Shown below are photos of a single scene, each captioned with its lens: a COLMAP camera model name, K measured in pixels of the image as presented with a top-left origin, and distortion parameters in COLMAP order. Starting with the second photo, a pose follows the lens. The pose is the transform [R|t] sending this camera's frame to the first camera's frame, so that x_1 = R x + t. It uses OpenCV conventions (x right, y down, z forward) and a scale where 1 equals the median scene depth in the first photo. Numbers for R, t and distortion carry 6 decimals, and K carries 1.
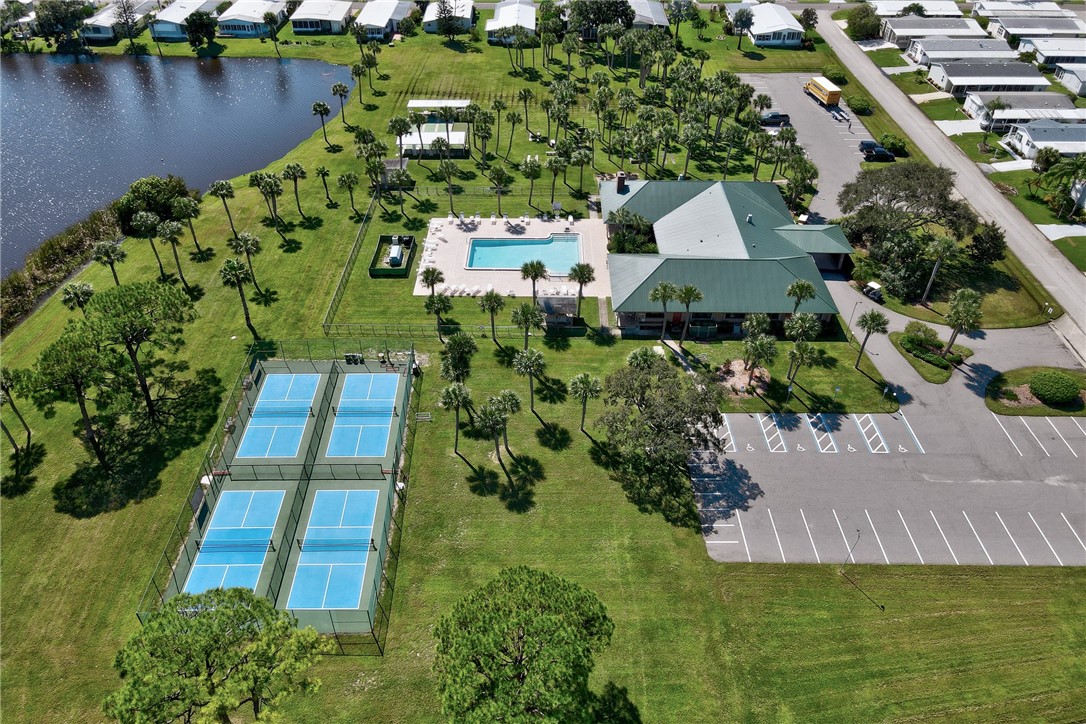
lens RADIAL K [[794.4, 0, 540.9], [0, 794.4, 362.7], [0, 0, 1]] dist [0.009428, 0.010861]
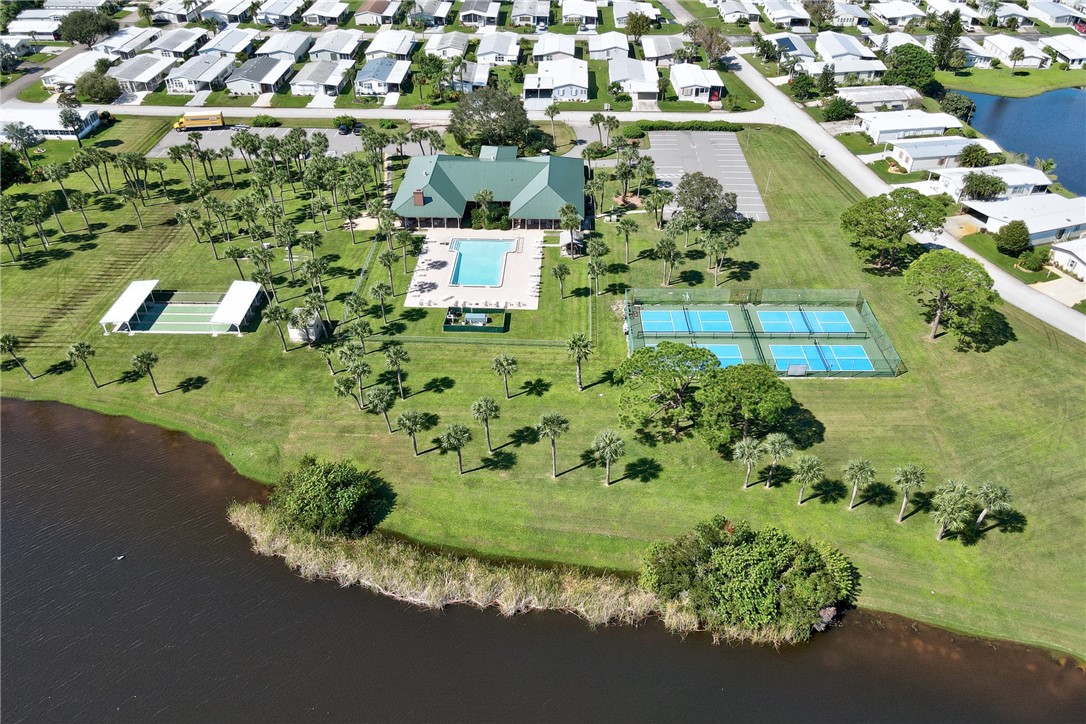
lens RADIAL K [[794.4, 0, 540.9], [0, 794.4, 362.7], [0, 0, 1]] dist [0.009428, 0.010861]
pose [[0.038748, -0.604193, 0.795895, -1.011639], [0.627436, 0.634613, 0.451211, -0.497099], [-0.777704, 0.481889, 0.403682, 0.487822]]
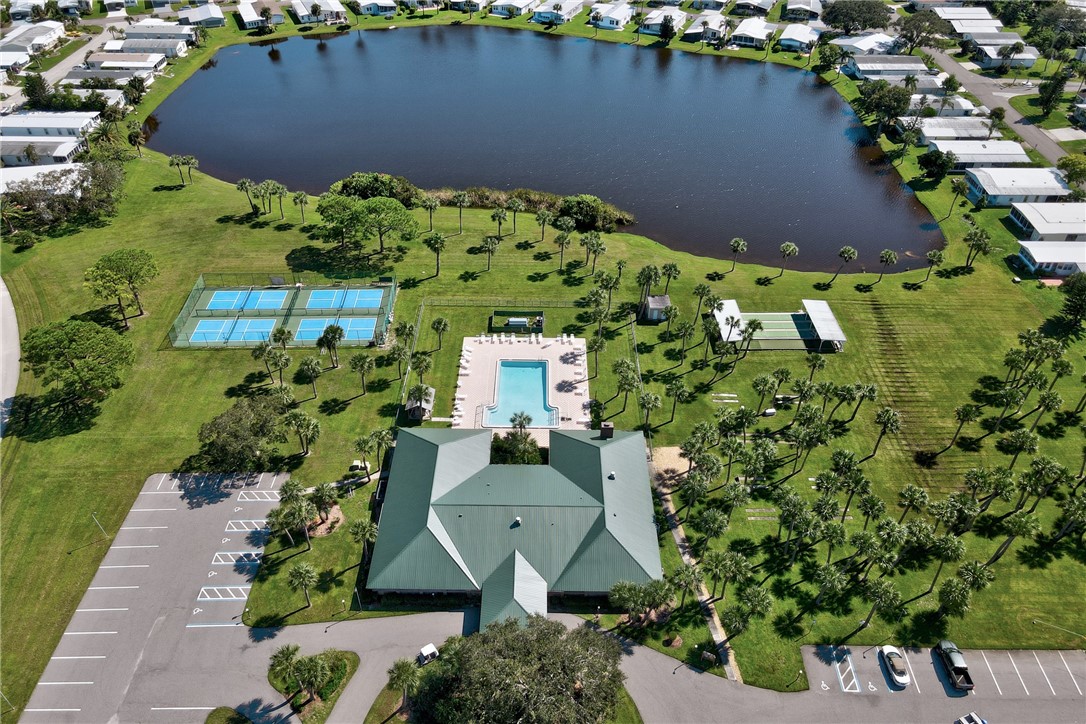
lens RADIAL K [[794.4, 0, 540.9], [0, 794.4, 362.7], [0, 0, 1]] dist [0.009428, 0.010861]
pose [[-0.005052, 0.626101, -0.779726, 0.788376], [-0.624526, 0.606997, 0.491450, -0.693176], [0.780988, 0.489442, 0.387949, 0.533115]]
